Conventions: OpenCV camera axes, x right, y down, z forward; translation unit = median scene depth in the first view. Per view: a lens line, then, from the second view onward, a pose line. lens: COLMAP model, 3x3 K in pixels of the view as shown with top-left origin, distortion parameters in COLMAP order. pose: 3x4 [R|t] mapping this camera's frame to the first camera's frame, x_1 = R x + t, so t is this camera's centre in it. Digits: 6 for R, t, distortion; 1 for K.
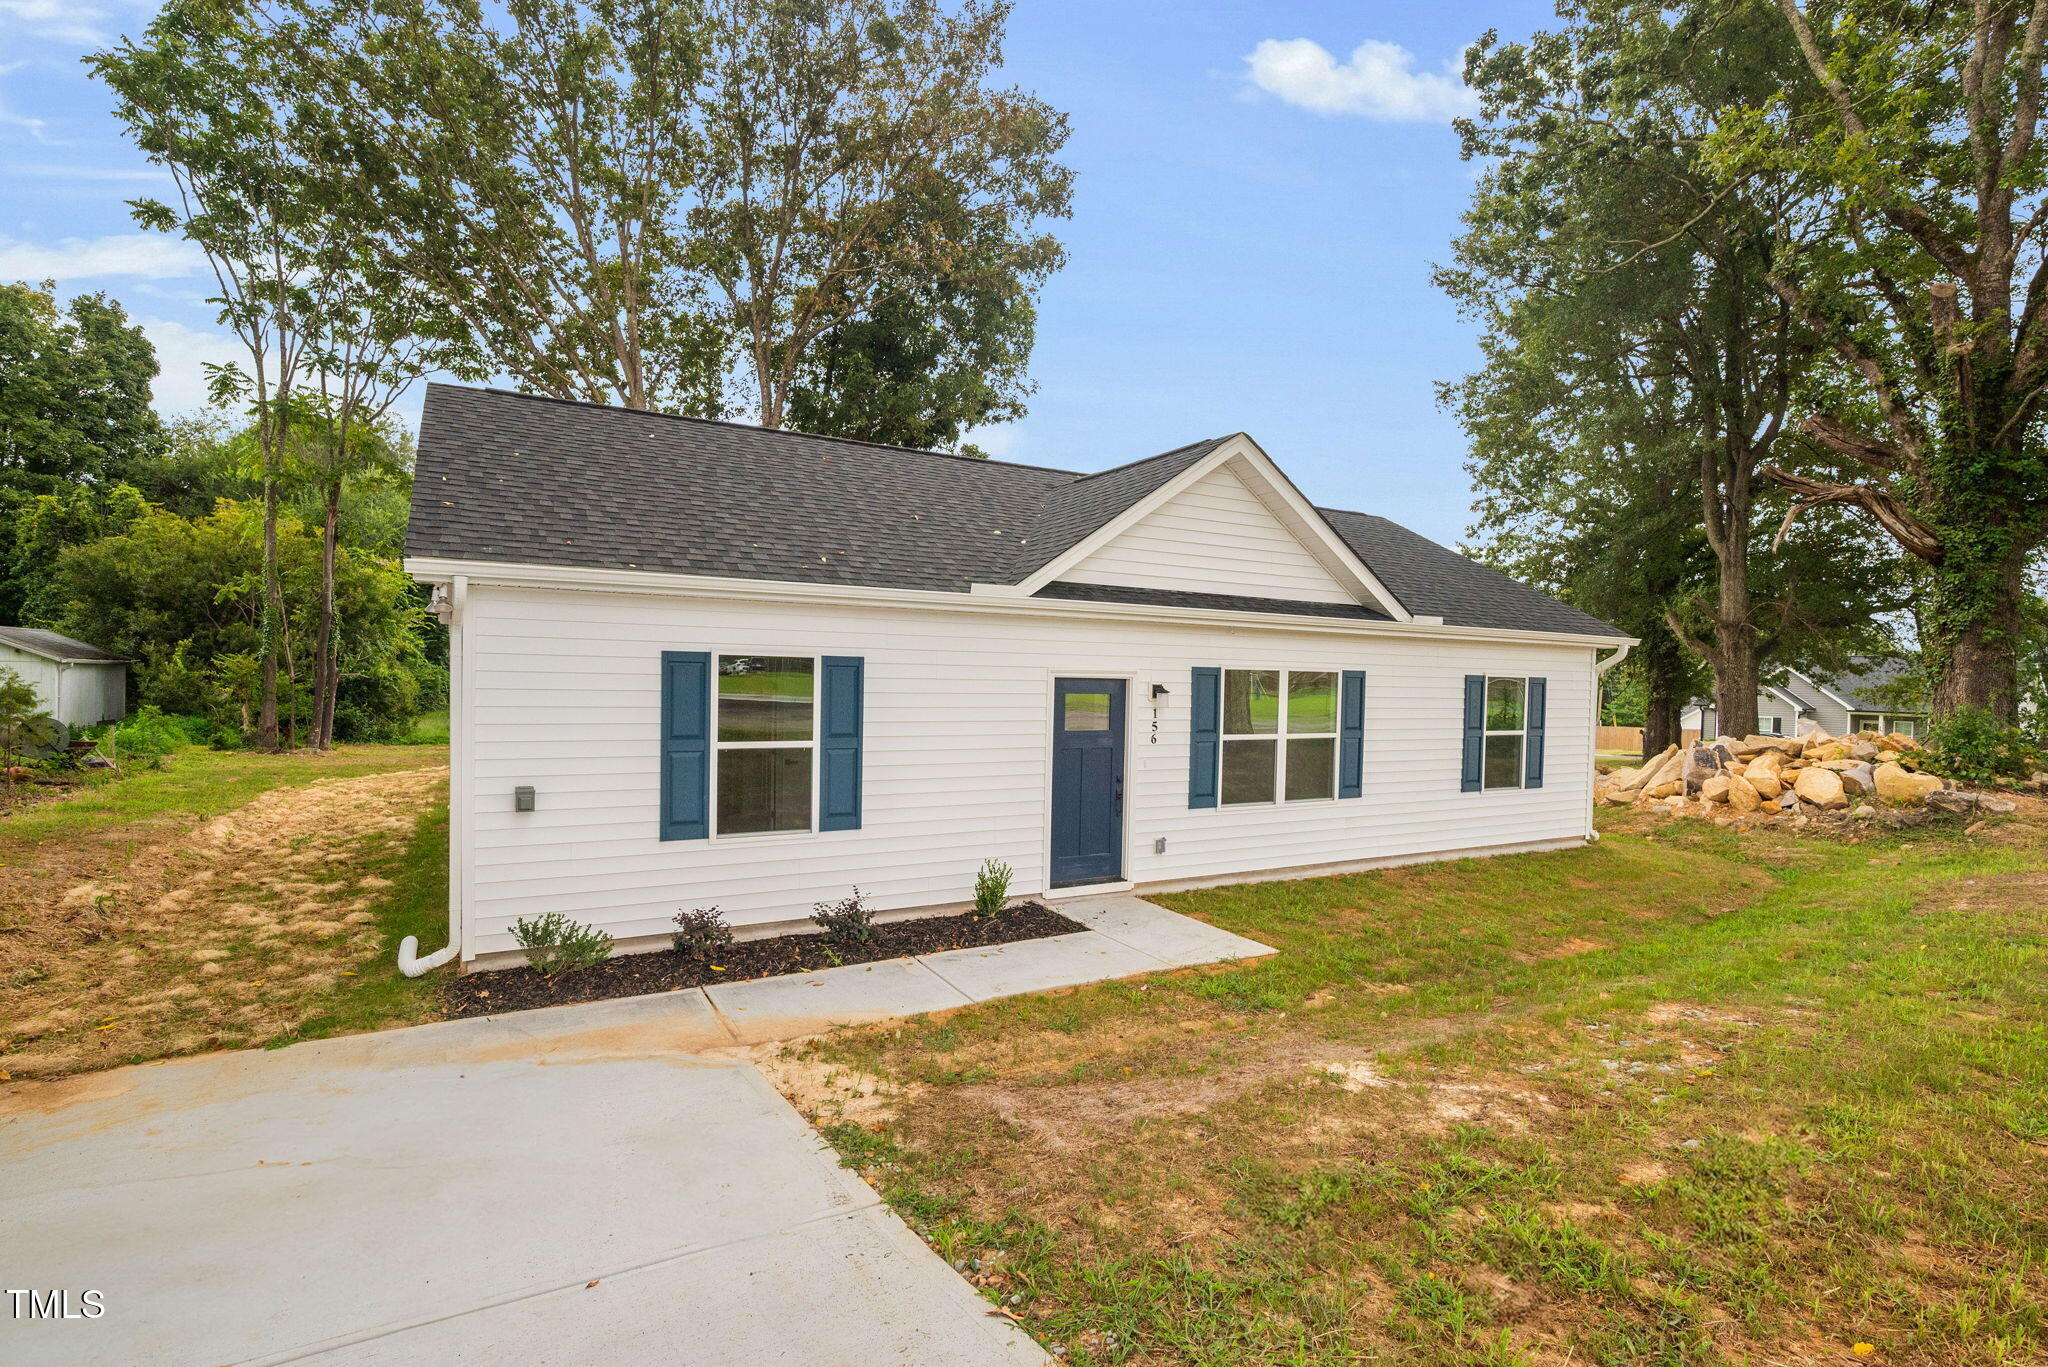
lens RADIAL K [[935.5, 0, 1071.4], [0, 935.5, 700.3], [0, 0, 1]] dist [0.001348, 0.000666]
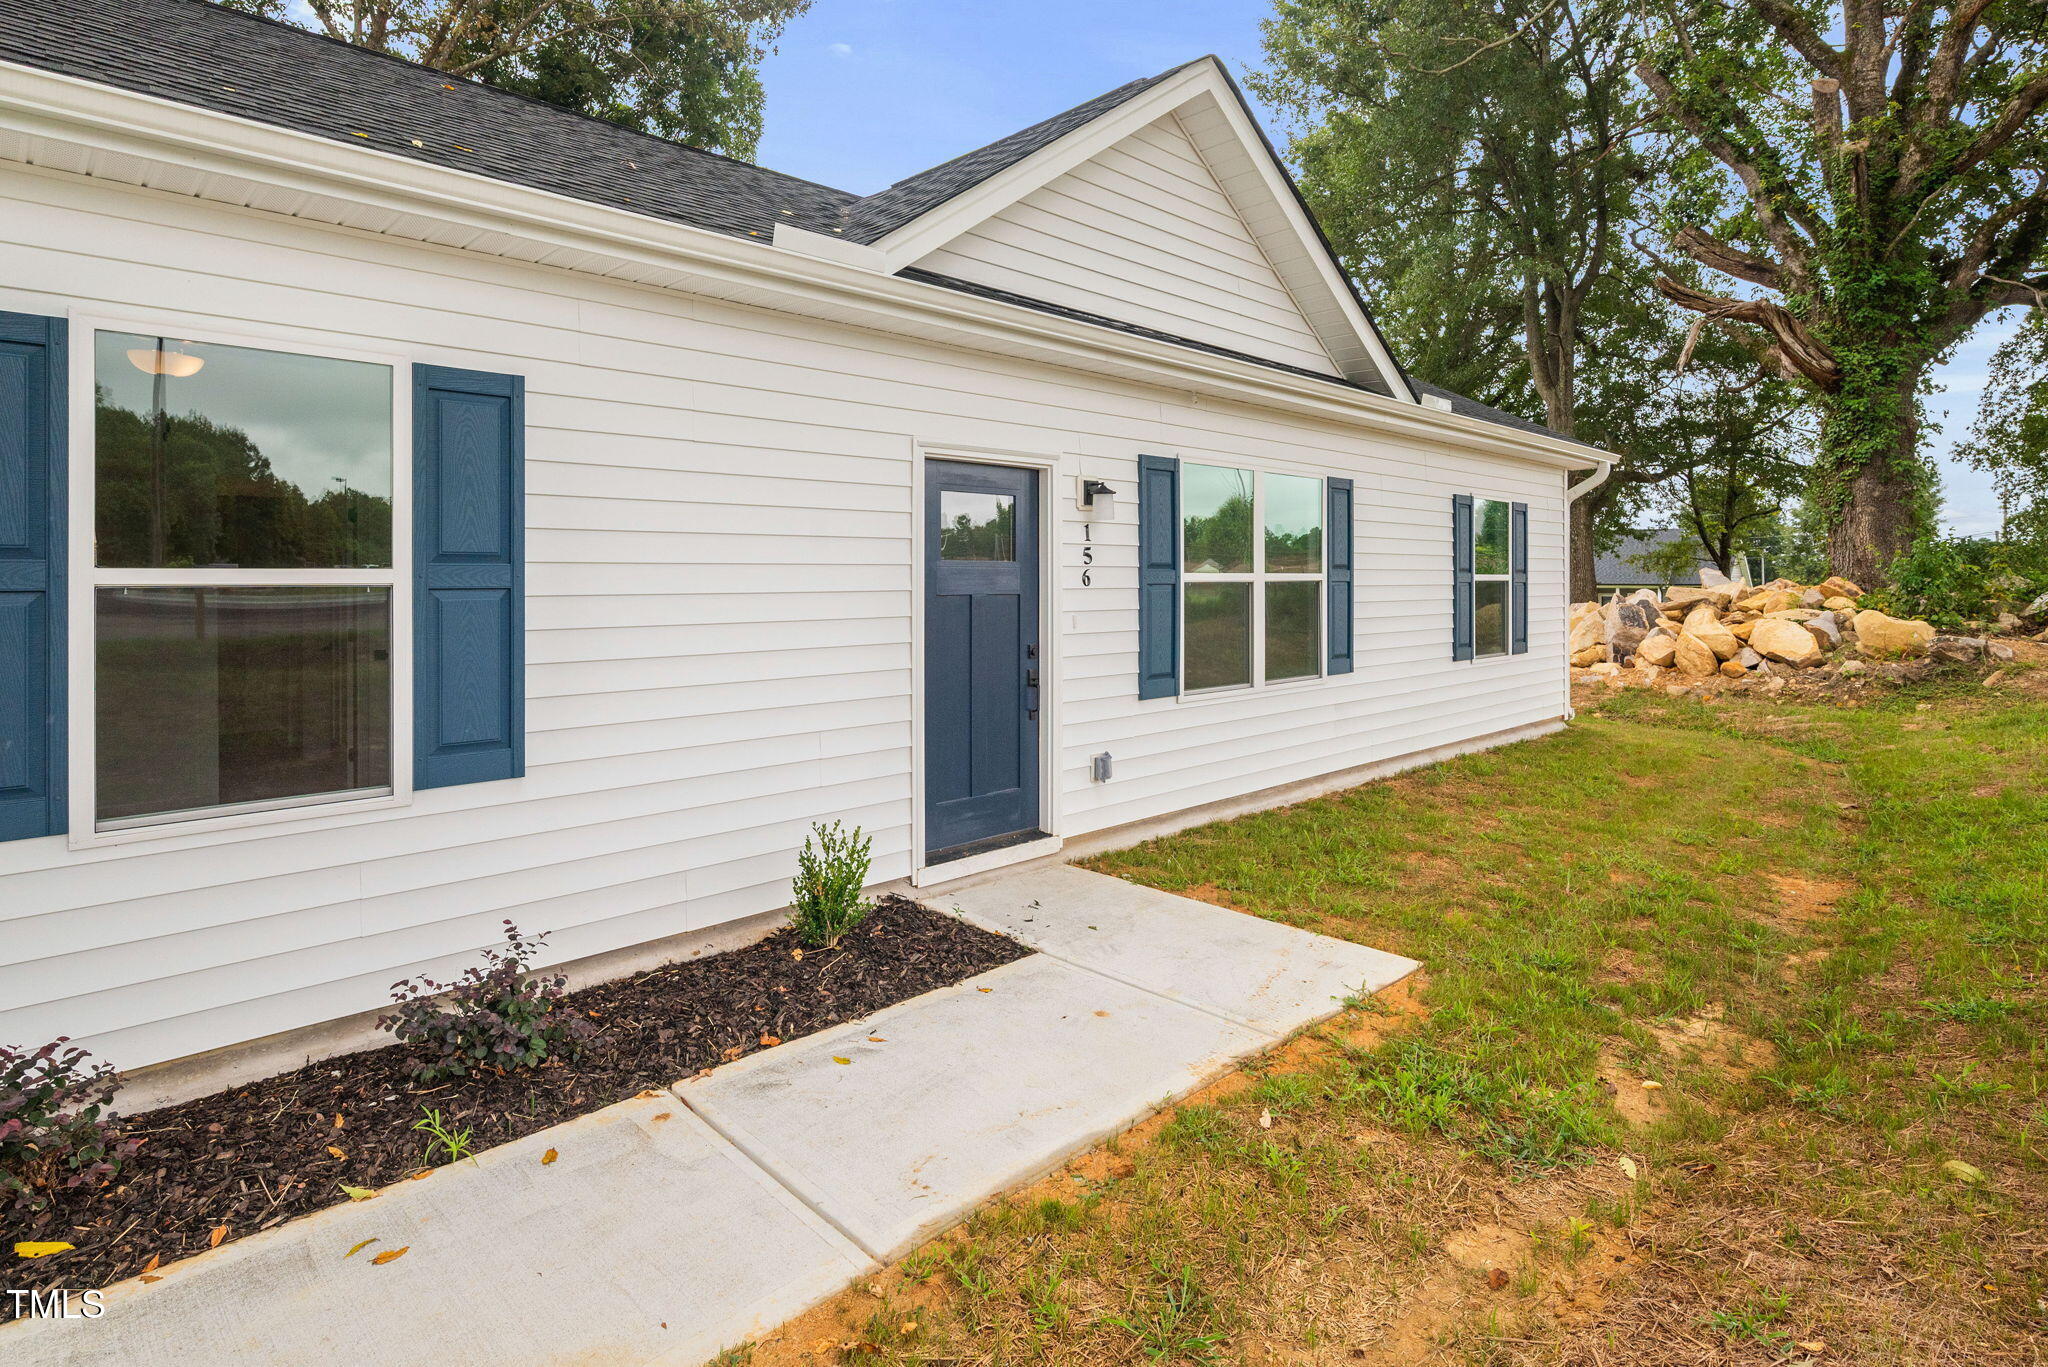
lens RADIAL K [[1023.8, 0, 1017.8], [0, 1023.8, 575.7], [0, 0, 1]] dist [-0.002256, -0.000933]
pose [[0.975555, -0.024229, 0.218418, -0.085769], [0.029651, 0.999327, -0.021579, 0.051527], [-0.217748, 0.027528, 0.975617, 0.404107]]
